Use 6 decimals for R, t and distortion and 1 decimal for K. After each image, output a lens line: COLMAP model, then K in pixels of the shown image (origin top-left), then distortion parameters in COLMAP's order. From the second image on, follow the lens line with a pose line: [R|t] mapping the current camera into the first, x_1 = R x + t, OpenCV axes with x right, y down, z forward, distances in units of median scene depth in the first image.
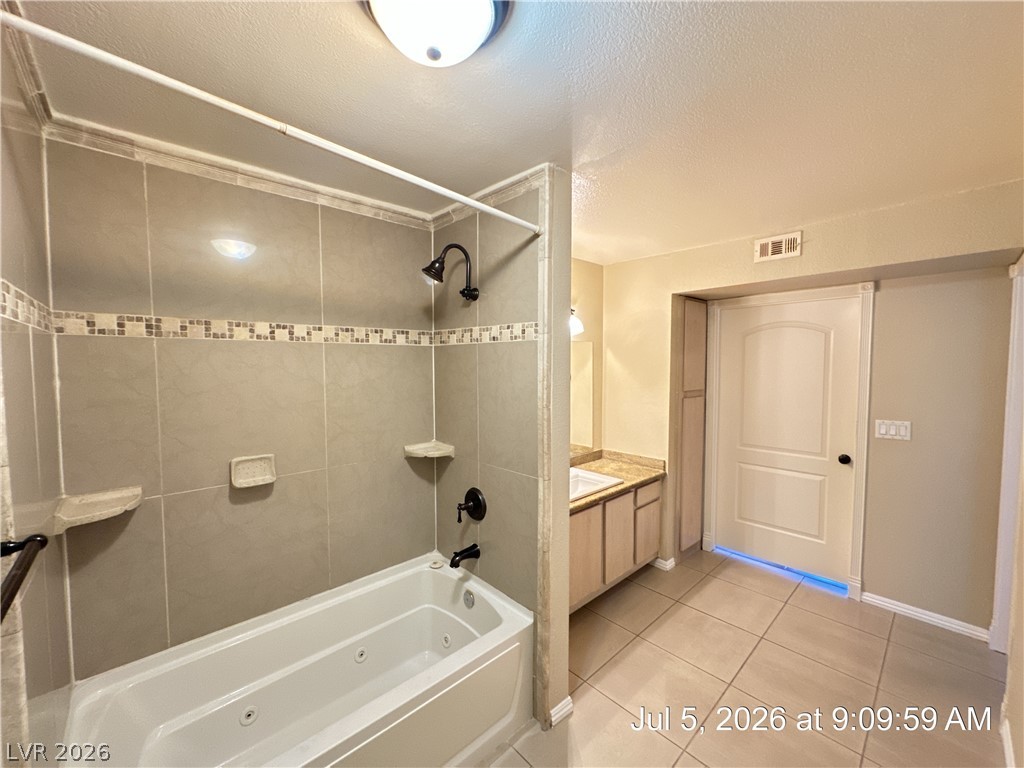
lens RADIAL K [[406.6, 0, 512.0], [0, 406.6, 384.3], [0, 0, 1]] dist [-0.001874, 0.000557]
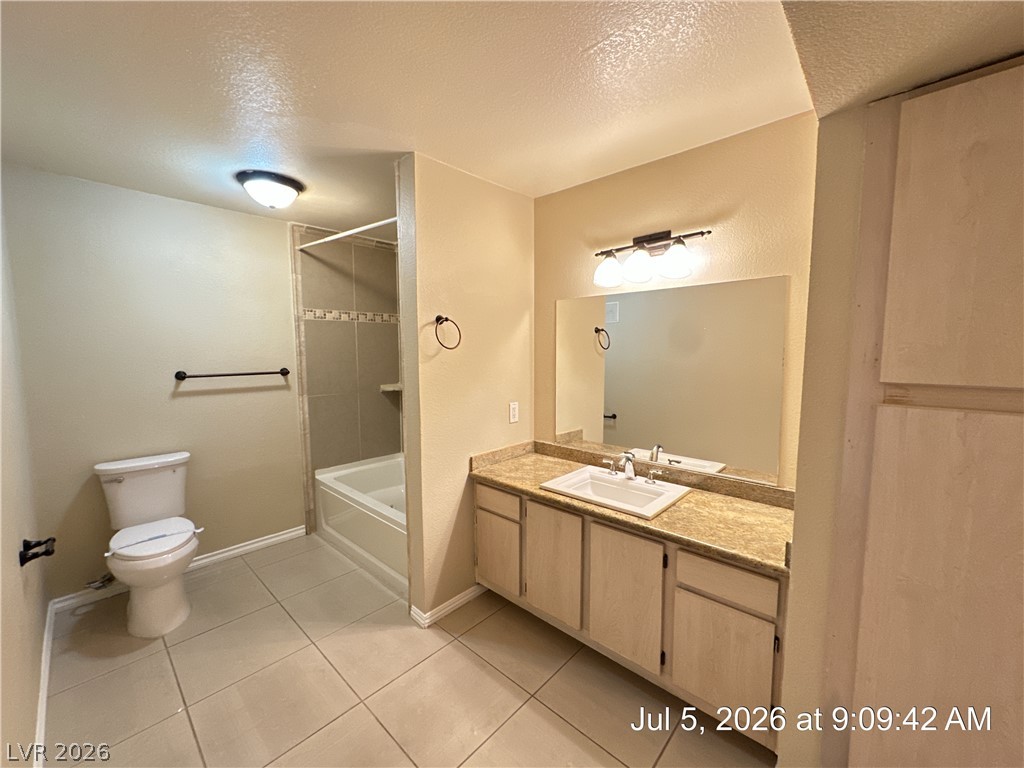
lens RADIAL K [[406.6, 0, 512.1], [0, 406.6, 384.6], [0, 0, 1]] dist [-0.001874, 0.000557]
pose [[0.077213, 0.090886, -0.992863, 0.979768], [-0.043781, 0.995185, 0.087694, 0.007152], [0.996053, 0.036698, 0.080821, 0.892953]]
